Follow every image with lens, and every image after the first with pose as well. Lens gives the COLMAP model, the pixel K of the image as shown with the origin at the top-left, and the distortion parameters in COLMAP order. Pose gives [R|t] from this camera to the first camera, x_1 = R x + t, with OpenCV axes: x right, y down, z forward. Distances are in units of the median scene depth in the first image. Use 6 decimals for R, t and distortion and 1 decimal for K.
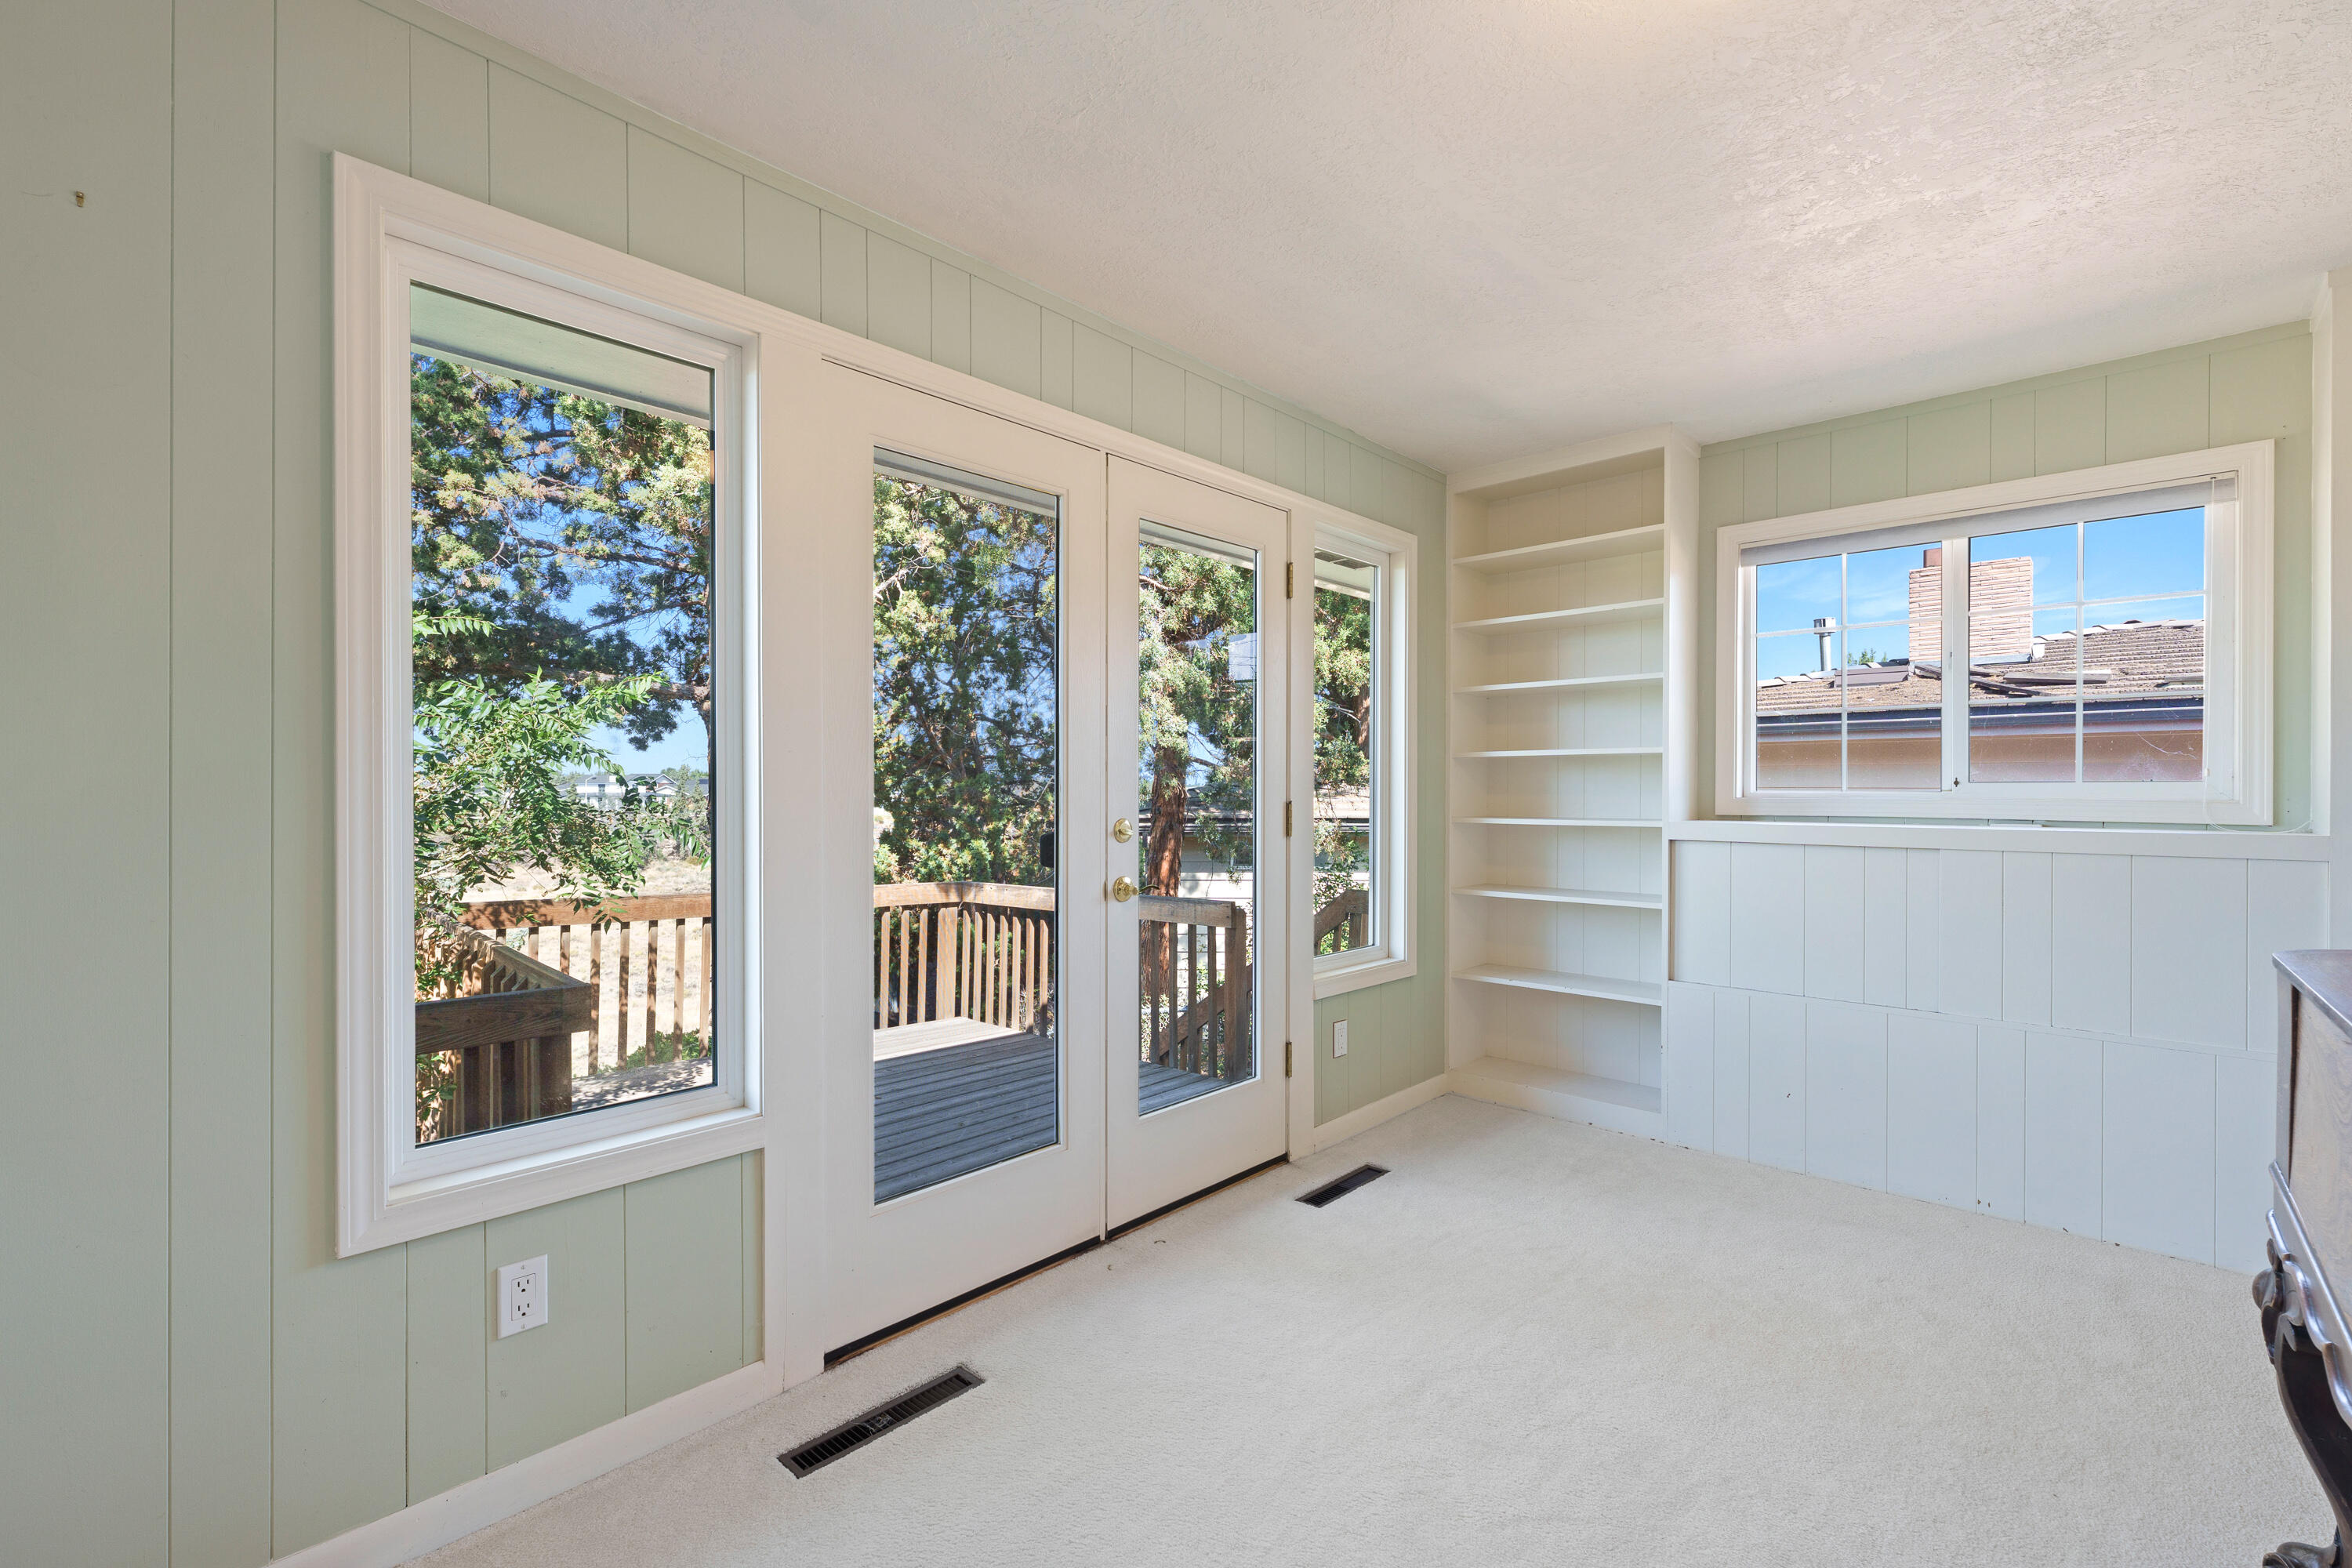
lens RADIAL K [[1003.8, 0, 1176.0], [0, 1003.8, 784.0], [0, 0, 1]] dist [-0.000897, -0.000131]
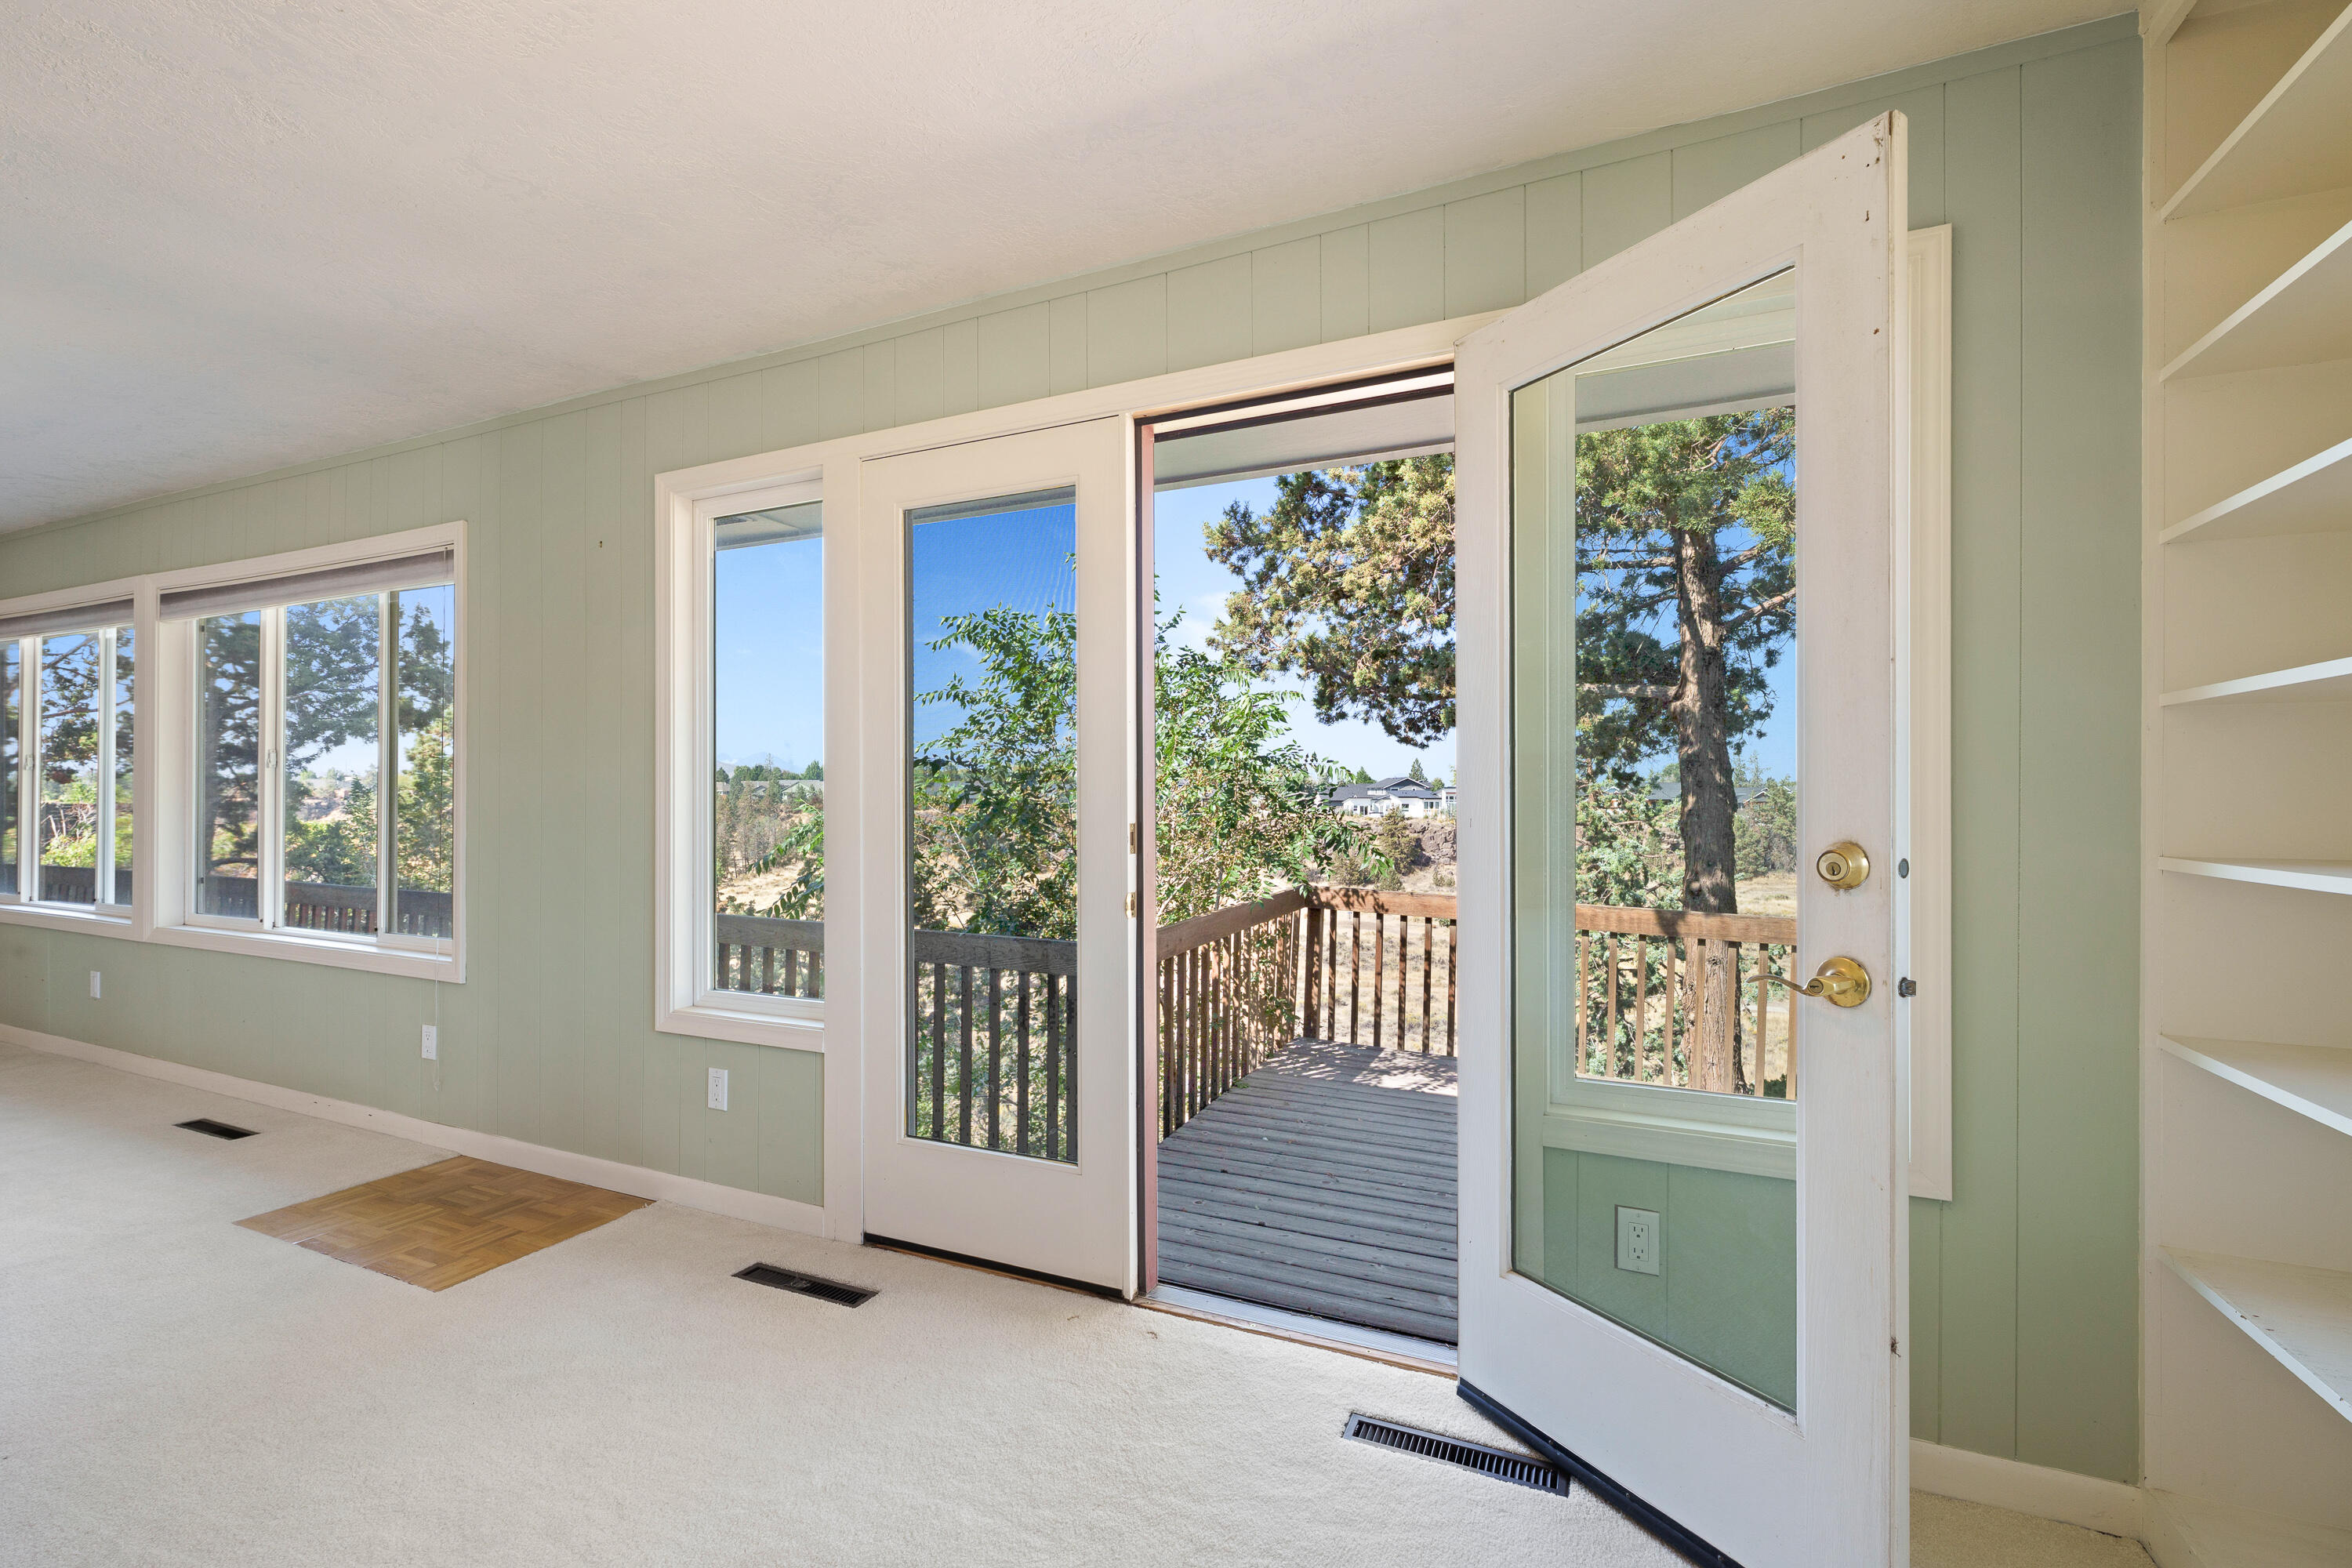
lens RADIAL K [[1003.8, 0, 1176.0], [0, 1003.8, 784.0], [0, 0, 1]] dist [-0.000897, -0.000131]
pose [[0.328510, -0.012913, -0.944412, 0.970925], [0.006699, 0.999913, -0.011342, 0.011558], [0.944477, -0.002601, 0.328568, 0.926671]]
